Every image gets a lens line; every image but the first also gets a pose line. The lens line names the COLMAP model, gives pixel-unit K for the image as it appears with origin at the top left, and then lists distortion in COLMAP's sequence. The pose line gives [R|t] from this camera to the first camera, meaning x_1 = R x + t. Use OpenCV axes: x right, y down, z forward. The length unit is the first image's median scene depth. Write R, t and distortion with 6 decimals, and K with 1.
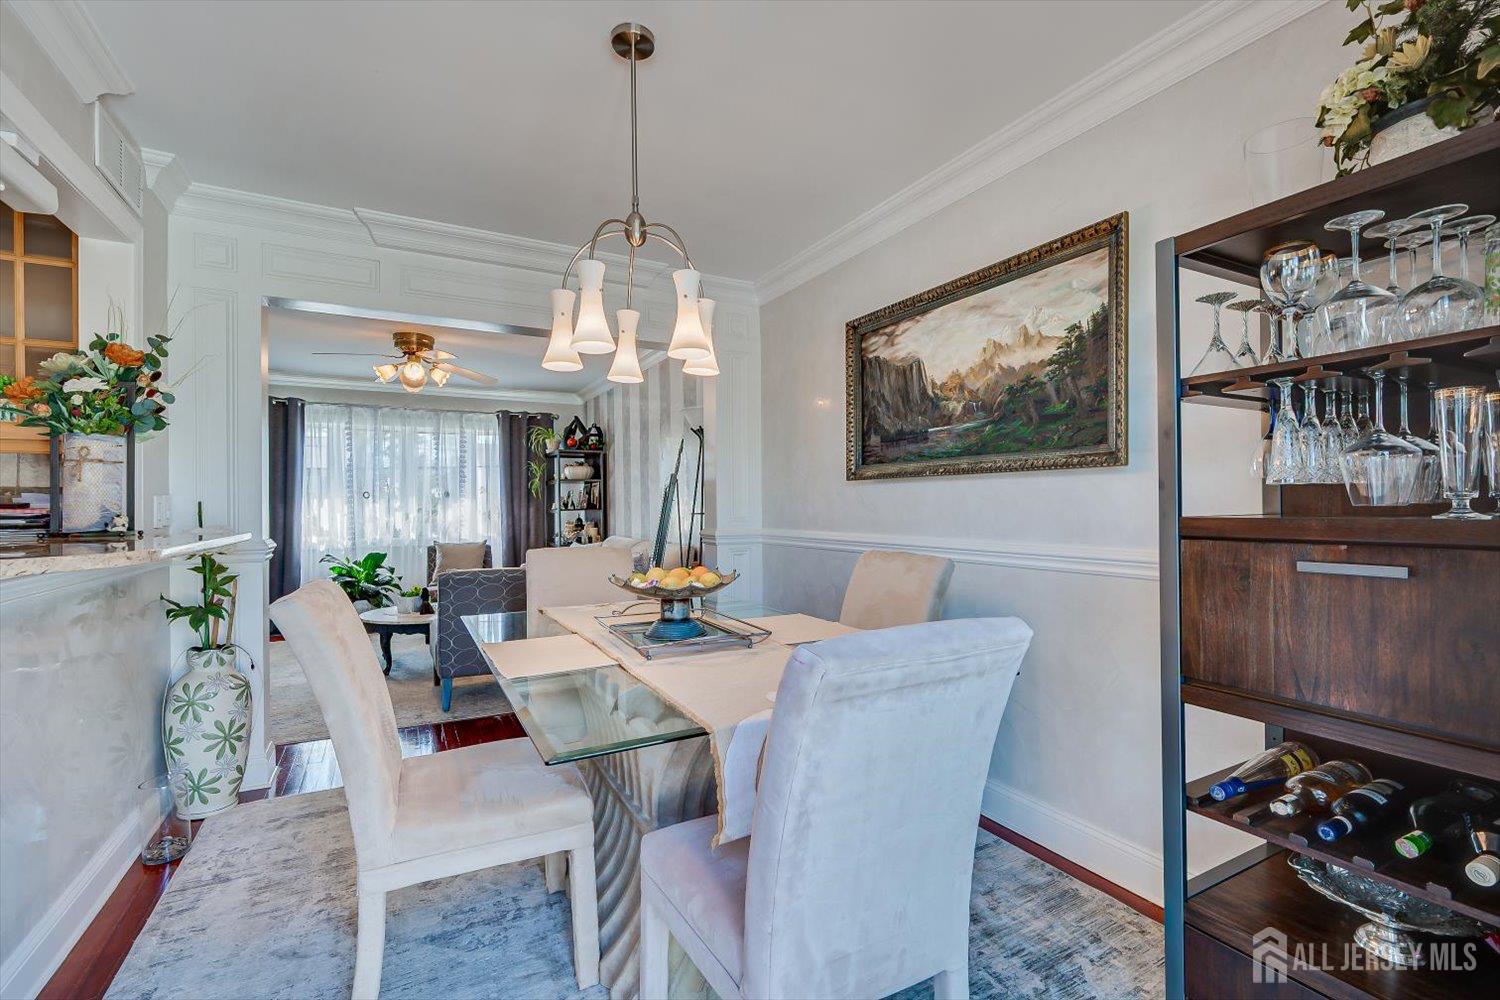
lens RADIAL K [[674.6, 0, 761.7], [0, 674.6, 502.3], [0, 0, 1]] dist [0.004318, -0.000514]
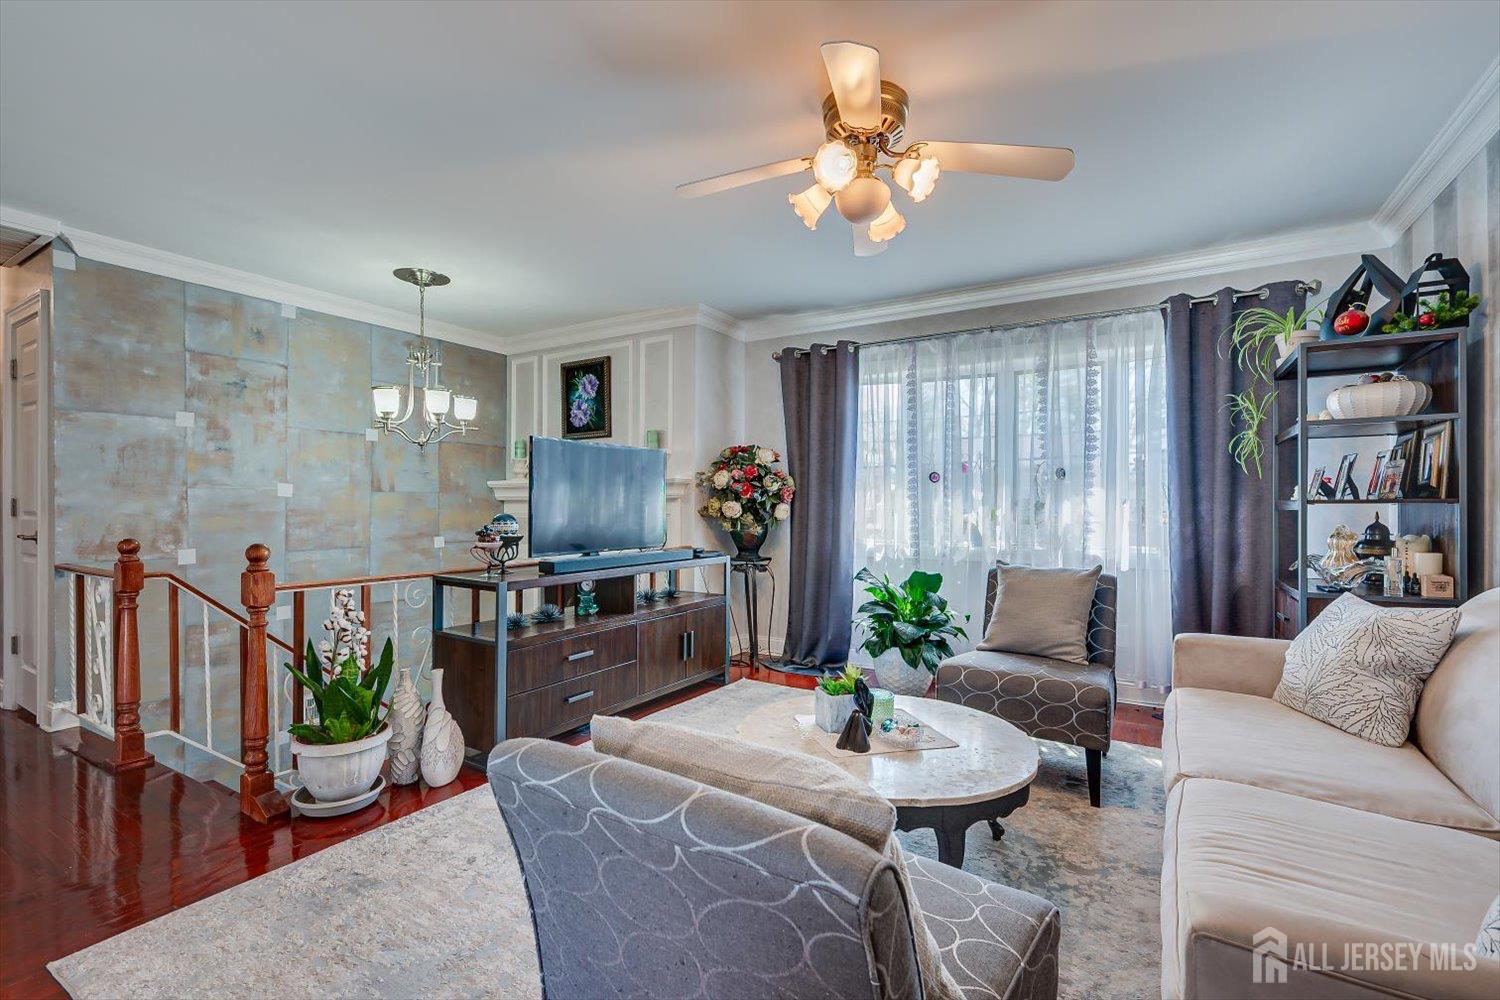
lens RADIAL K [[674.6, 0, 743.4], [0, 674.6, 508.6], [0, 0, 1]] dist [0.004318, -0.000514]
pose [[0.495309, 0.012390, -0.868628, -0.120464], [-0.002135, 0.999913, 0.013046, 0.010653], [0.868714, -0.004607, 0.495292, 0.521048]]
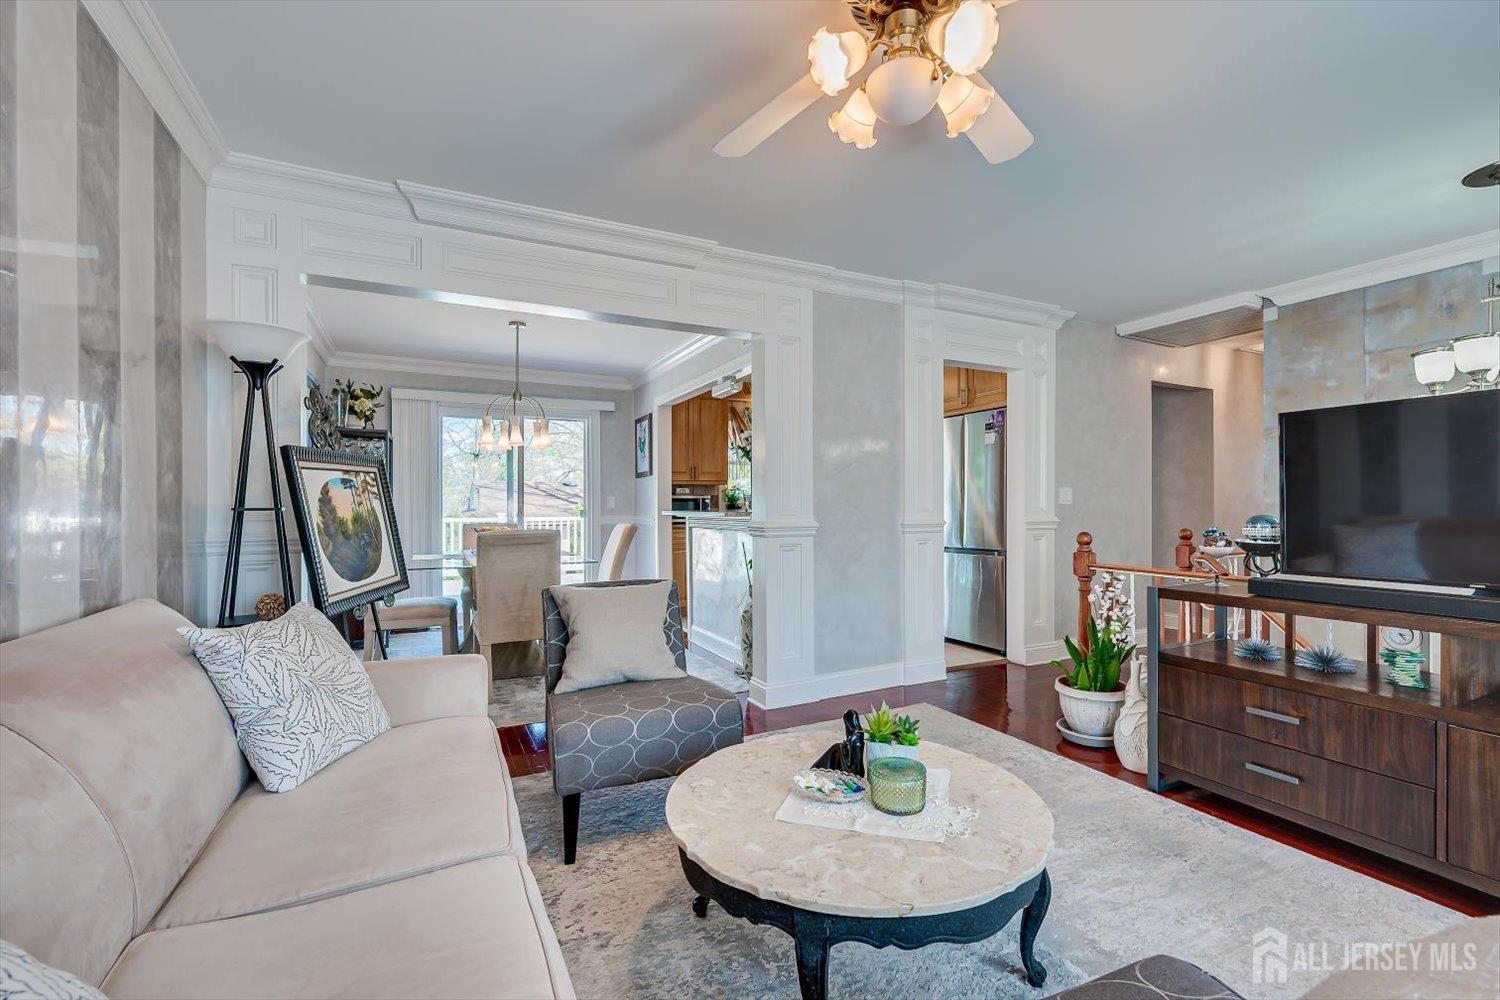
lens RADIAL K [[674.6, 0, 767.9], [0, 674.6, 504.0], [0, 0, 1]] dist [0.004318, -0.000514]
pose [[-0.999420, 0.012361, 0.031730, -0.345147], [0.012267, 0.999920, -0.003137, 0.012207], [-0.031766, -0.002746, -0.999492, 0.999243]]
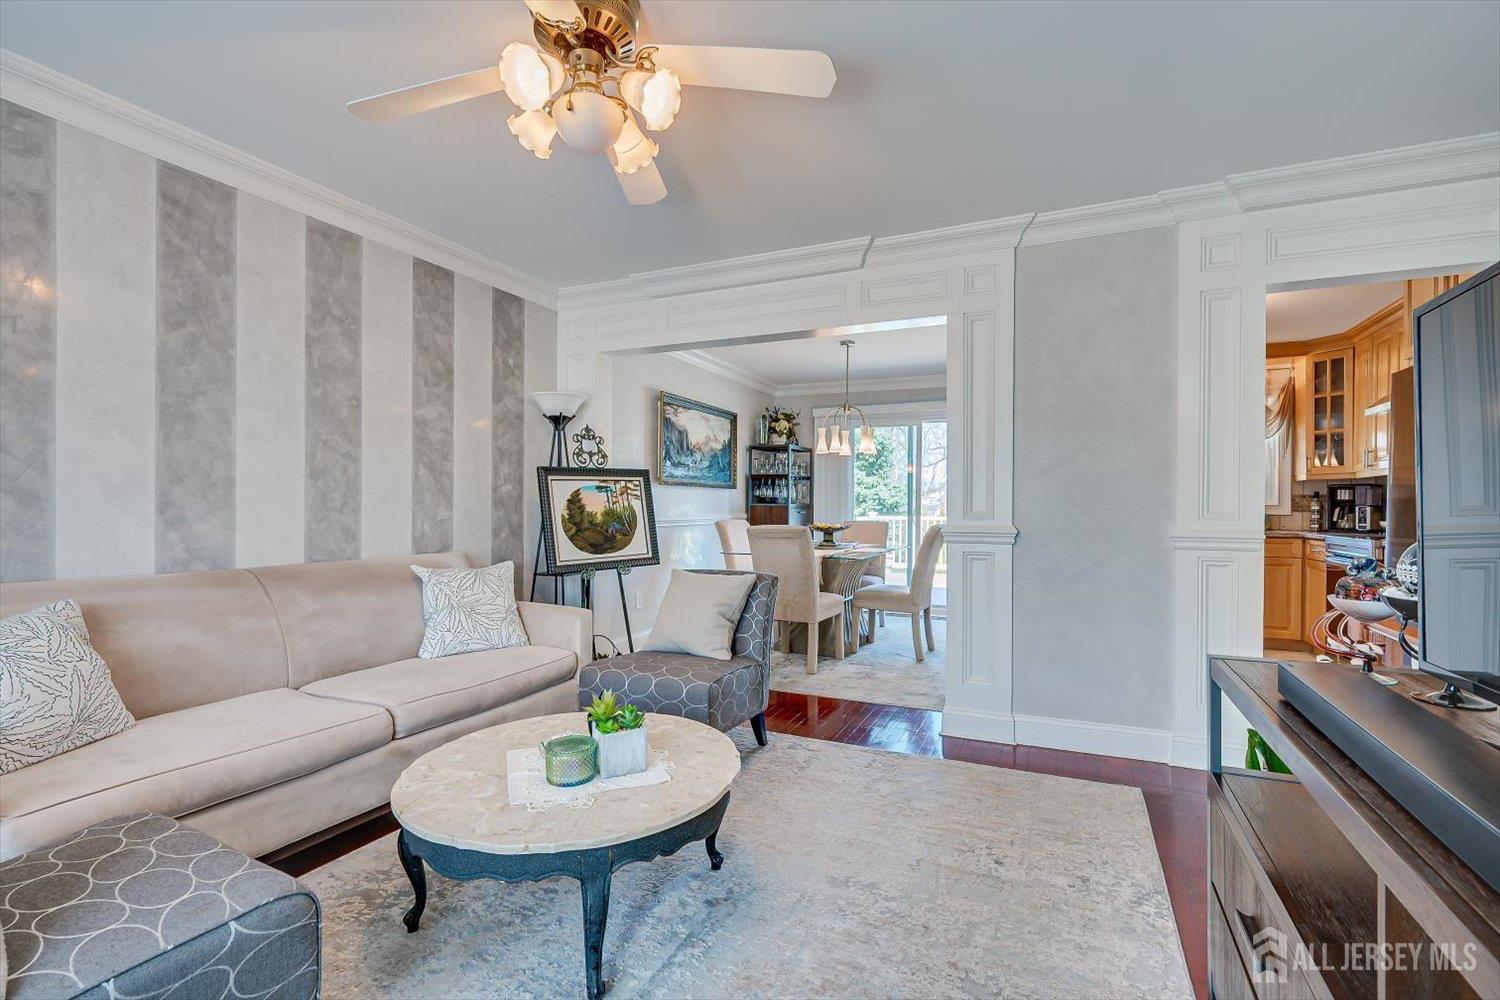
lens RADIAL K [[674.6, 0, 752.0], [0, 674.6, 506.6], [0, 0, 1]] dist [0.004318, -0.000514]
pose [[-0.591063, 0.002356, 0.806622, -0.644419], [-0.001279, 0.999992, -0.003858, 0.013490], [-0.806624, -0.003313, -0.591056, 0.854245]]
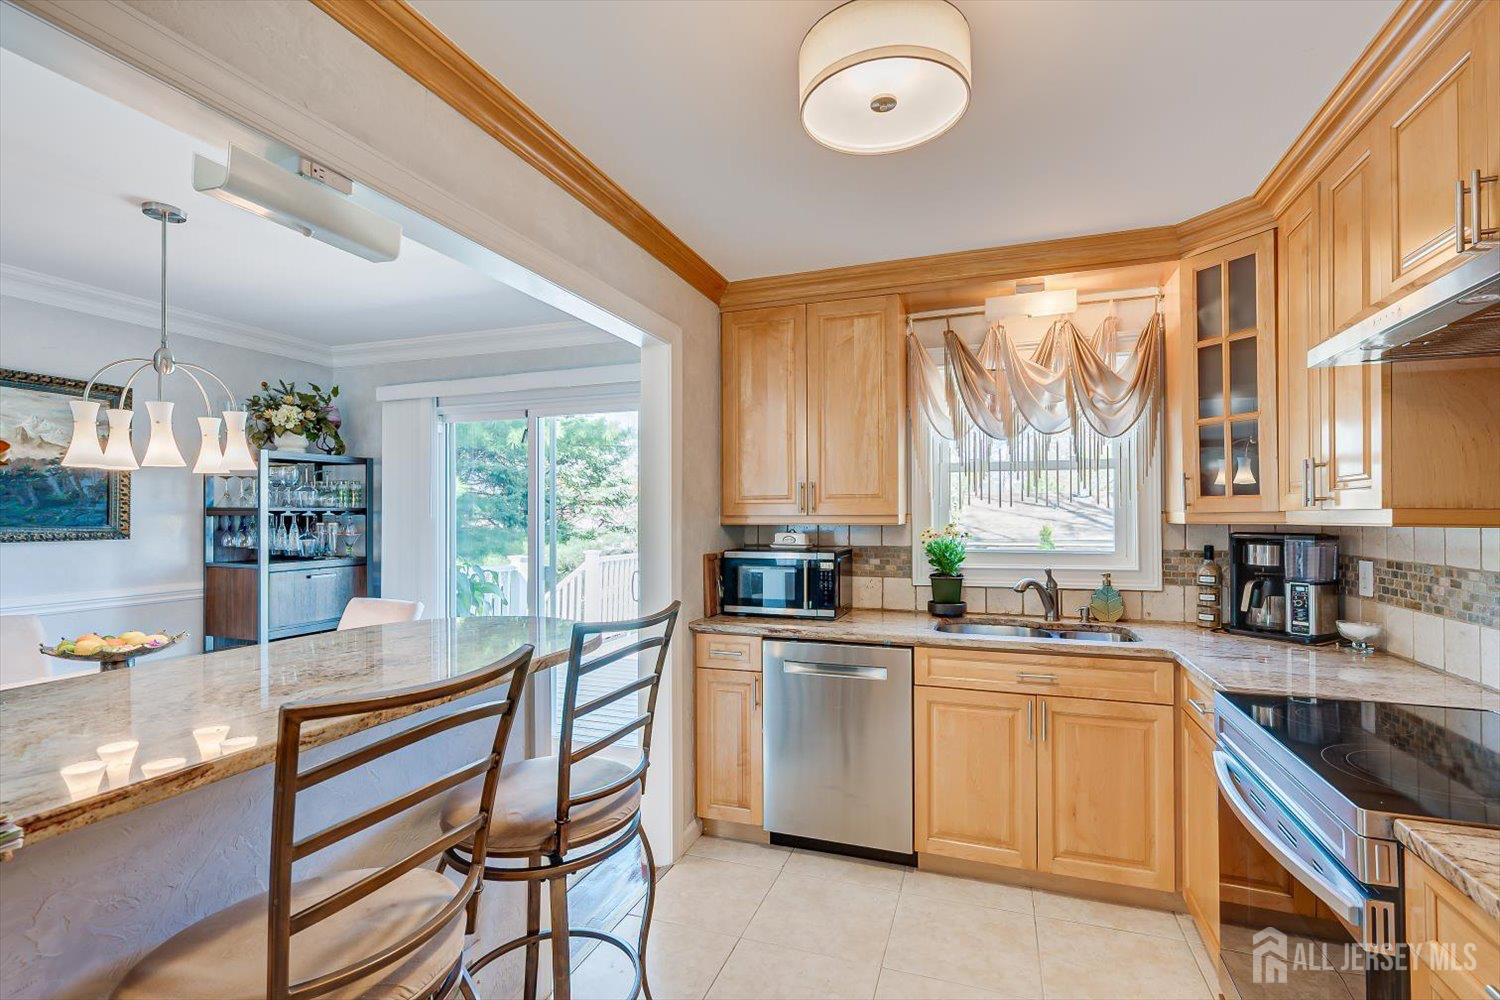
lens RADIAL K [[674.6, 0, 762.7], [0, 674.6, 506.5], [0, 0, 1]] dist [0.004318, -0.000514]
pose [[-0.655895, 0.018784, 0.754618, -0.514991], [0.008286, 0.999809, -0.017685, -0.027246], [-0.754807, -0.005347, -0.655926, 0.271620]]
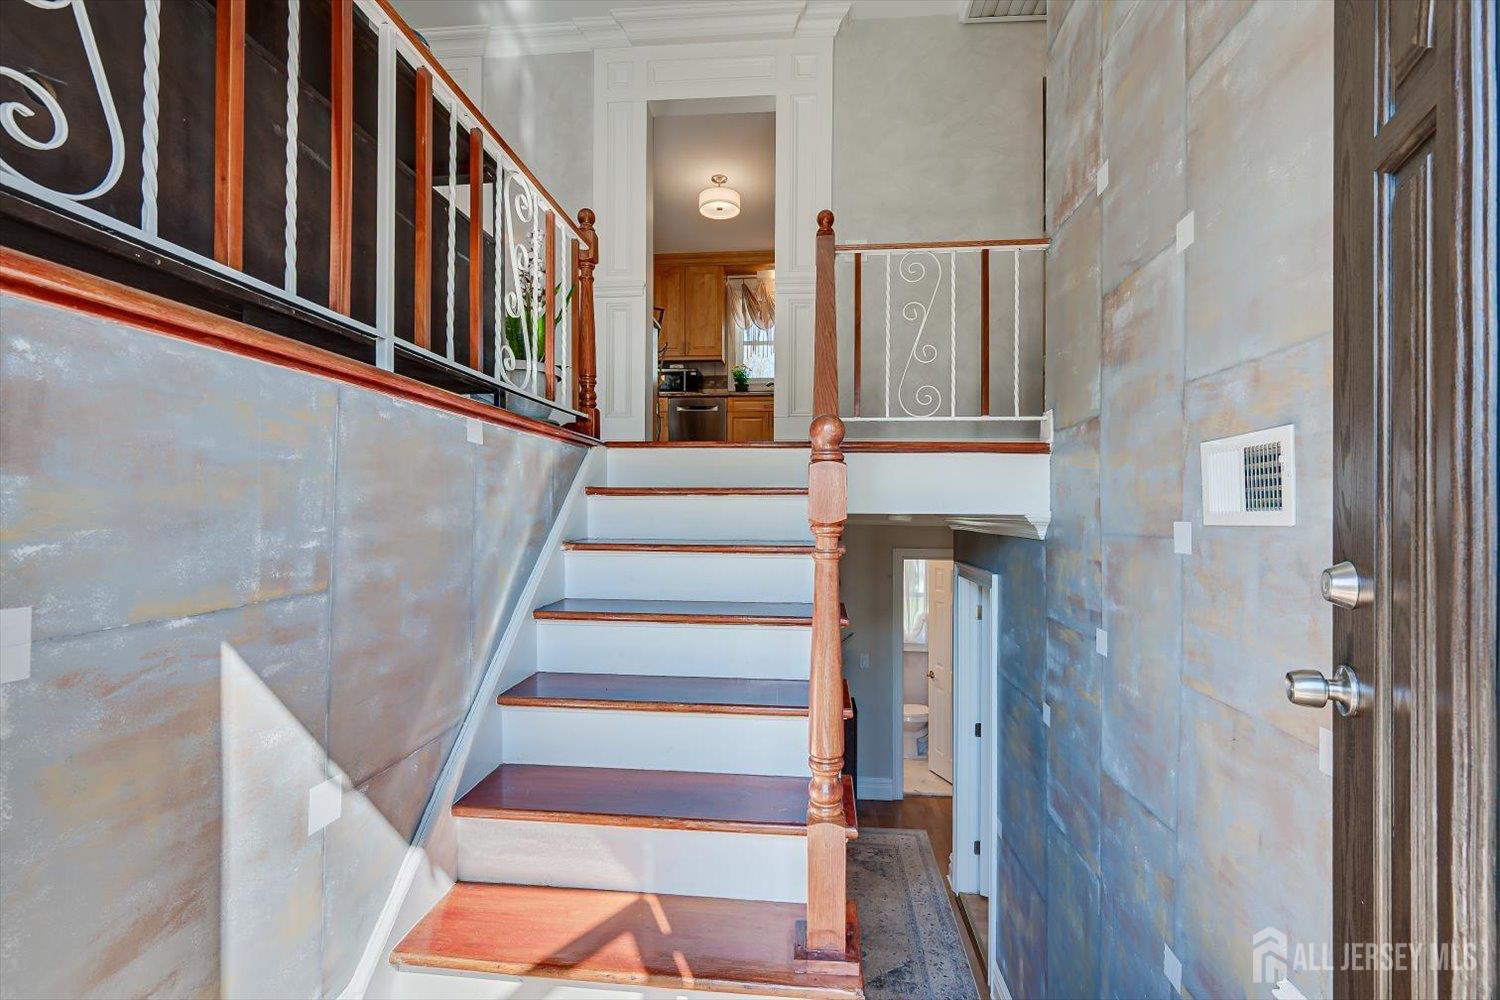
lens RADIAL K [[674.6, 0, 760.3], [0, 674.6, 512.5], [0, 0, 1]] dist [0.004318, -0.000514]
pose [[-0.825081, 0.005694, 0.564985, -0.892786], [-0.000827, 0.999936, -0.011285, 0.228775], [-0.565013, -0.009779, -0.825024, 0.760851]]
